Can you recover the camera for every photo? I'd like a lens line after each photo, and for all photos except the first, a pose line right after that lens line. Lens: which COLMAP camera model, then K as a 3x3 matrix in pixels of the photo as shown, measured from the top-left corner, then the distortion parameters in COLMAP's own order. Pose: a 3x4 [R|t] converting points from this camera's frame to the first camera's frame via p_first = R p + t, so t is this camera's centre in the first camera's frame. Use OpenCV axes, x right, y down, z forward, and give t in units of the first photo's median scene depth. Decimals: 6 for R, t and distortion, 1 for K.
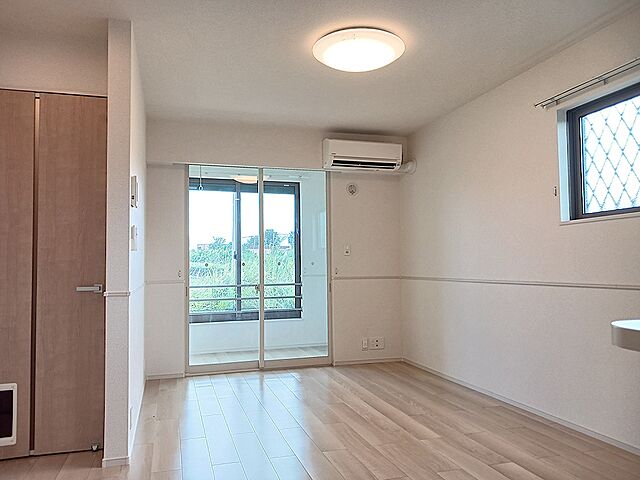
lens RADIAL K [[502.8, 0, 319.3], [0, 502.8, 241.2], [0, 0, 1]] dist [0.010820, 0.007174]
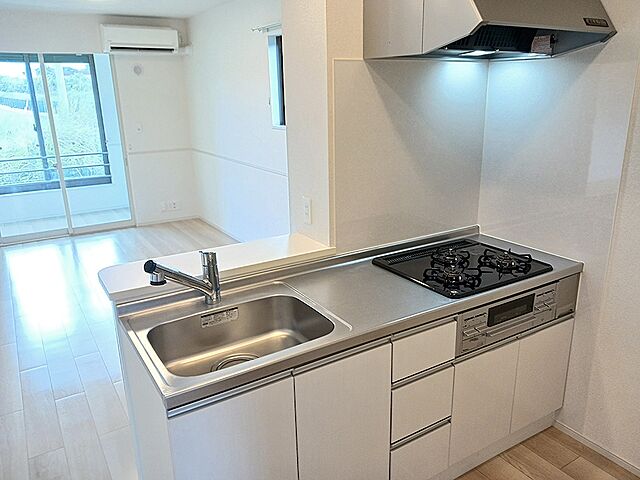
lens RADIAL K [[502.8, 0, 320.7], [0, 502.8, 241.9], [0, 0, 1]] dist [0.010820, 0.007174]
pose [[0.963074, -0.088233, 0.254368, 0.142503], [-0.000704, 0.943948, 0.330094, -0.117647], [-0.269236, -0.318085, 0.909029, -0.228354]]
